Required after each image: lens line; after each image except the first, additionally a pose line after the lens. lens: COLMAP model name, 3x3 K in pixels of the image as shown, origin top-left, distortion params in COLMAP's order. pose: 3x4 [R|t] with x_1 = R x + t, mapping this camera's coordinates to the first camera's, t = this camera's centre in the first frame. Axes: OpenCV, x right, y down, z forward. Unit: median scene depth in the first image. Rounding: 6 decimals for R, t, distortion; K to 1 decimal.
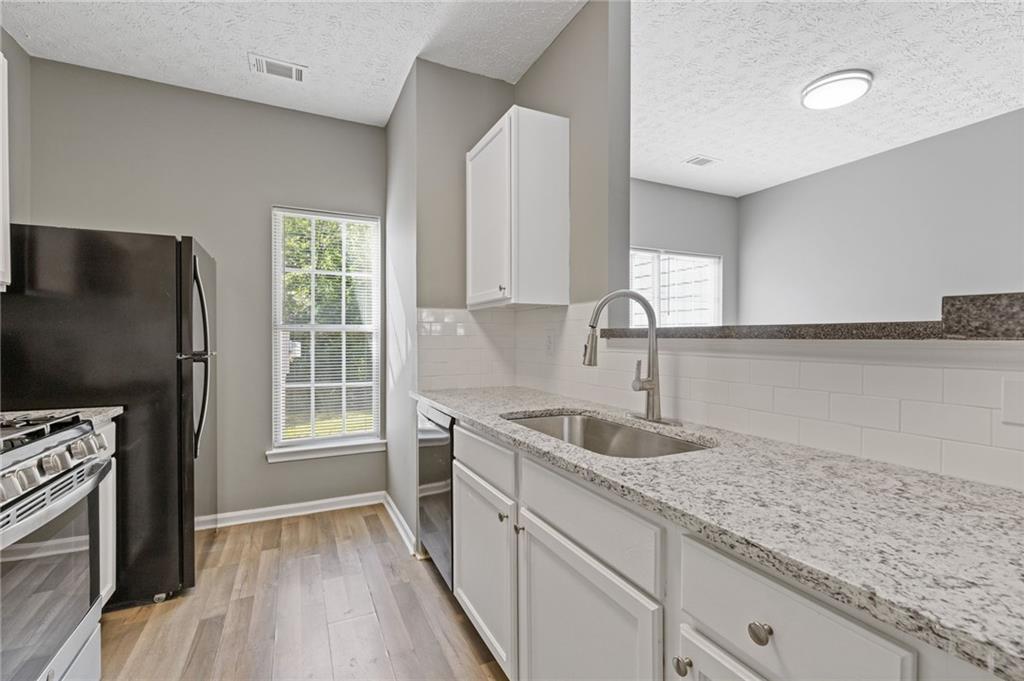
lens RADIAL K [[463.0, 0, 508.1], [0, 463.0, 339.6], [0, 0, 1]] dist [0.010577, -0.007727]
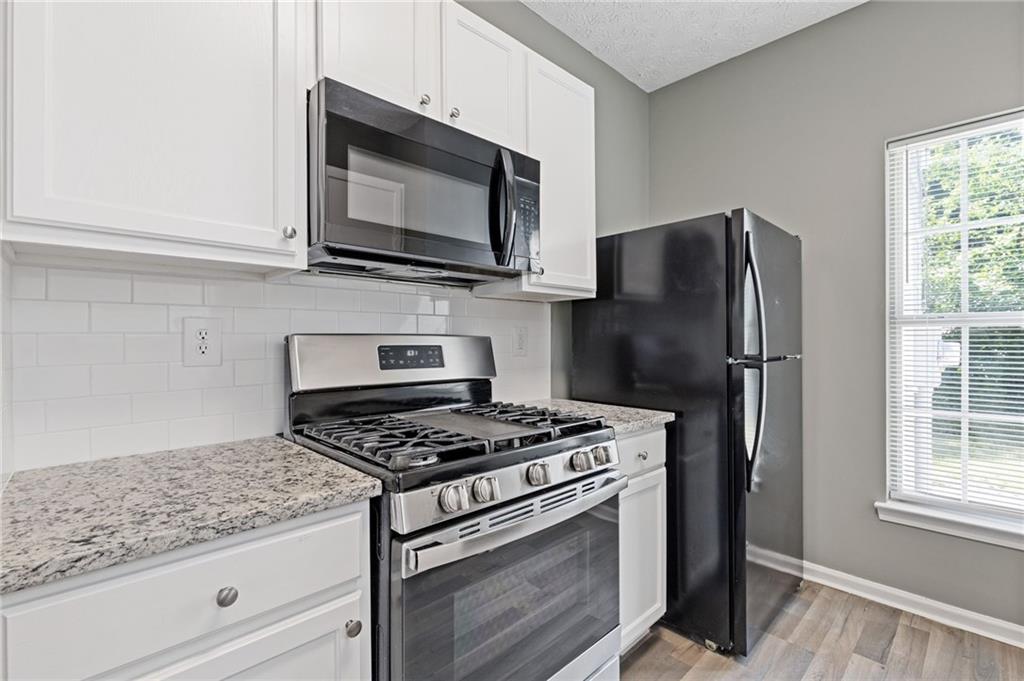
lens RADIAL K [[463.0, 0, 508.1], [0, 463.0, 339.6], [0, 0, 1]] dist [0.010577, -0.007727]
pose [[0.331977, 0.001474, -0.943286, -0.073415], [0.000667, 0.999998, 0.001798, -0.001534], [0.943287, -0.001226, 0.331975, 0.360259]]
